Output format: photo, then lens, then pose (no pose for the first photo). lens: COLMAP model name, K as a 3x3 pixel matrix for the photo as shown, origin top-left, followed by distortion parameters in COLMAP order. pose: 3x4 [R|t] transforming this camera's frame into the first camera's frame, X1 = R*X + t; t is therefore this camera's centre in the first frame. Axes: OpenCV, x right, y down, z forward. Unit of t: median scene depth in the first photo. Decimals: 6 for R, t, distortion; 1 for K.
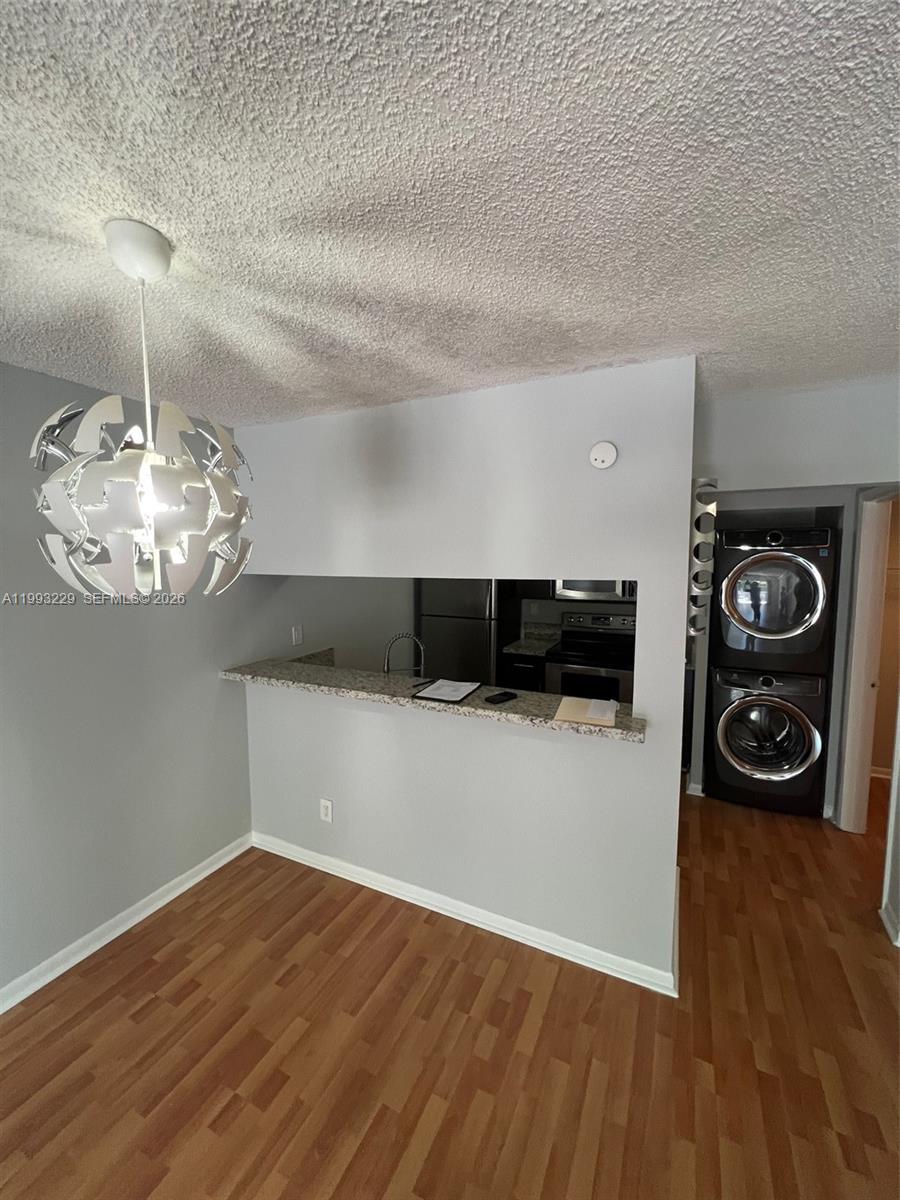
lens RADIAL K [[480.7, 0, 454.6], [0, 480.7, 599.3], [0, 0, 1]] dist [-0.000924, -0.000171]
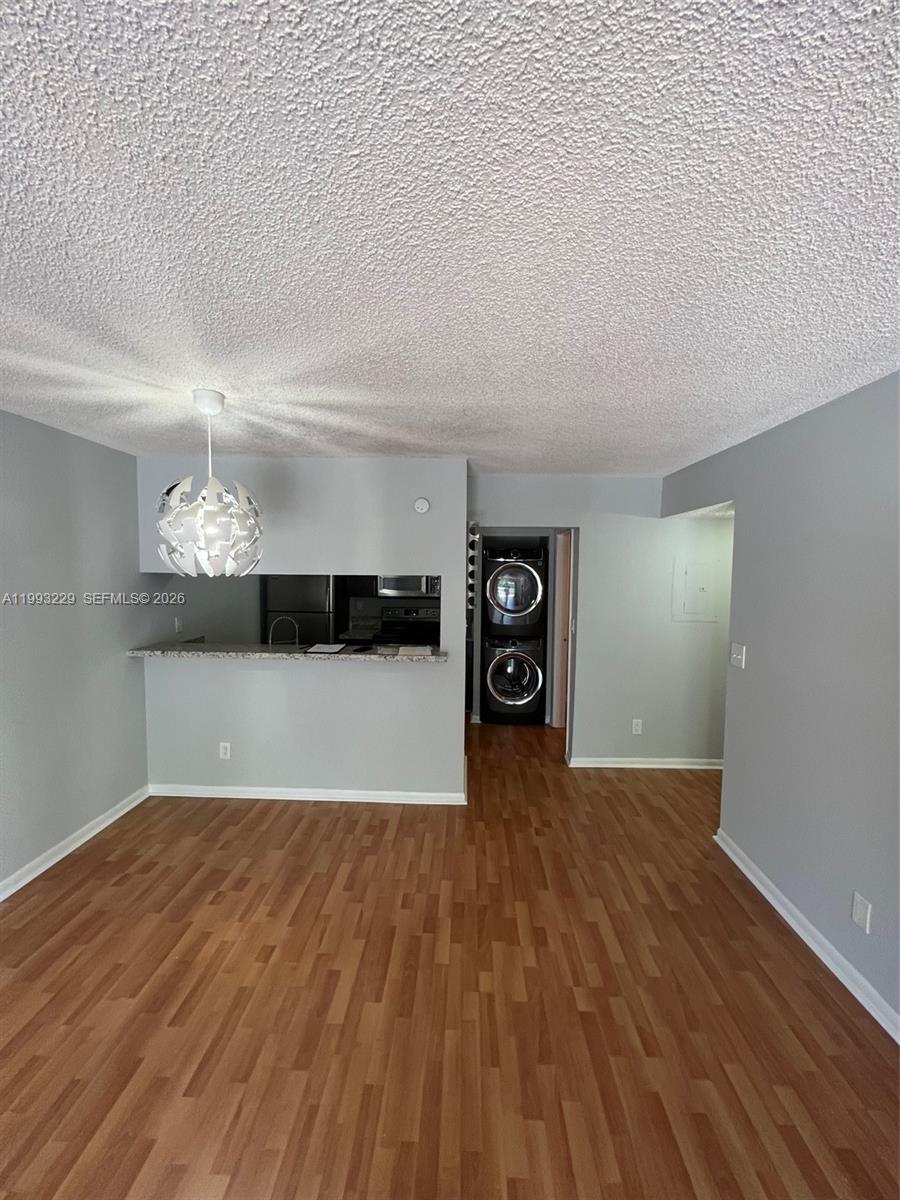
lens RADIAL K [[480.7, 0, 454.6], [0, 480.7, 599.3], [0, 0, 1]] dist [-0.000924, -0.000171]
pose [[0.914441, -0.014149, 0.404471, -0.267725], [0.023356, 0.999568, -0.017838, 0.074056], [-0.404044, 0.025759, 0.914377, -0.587277]]
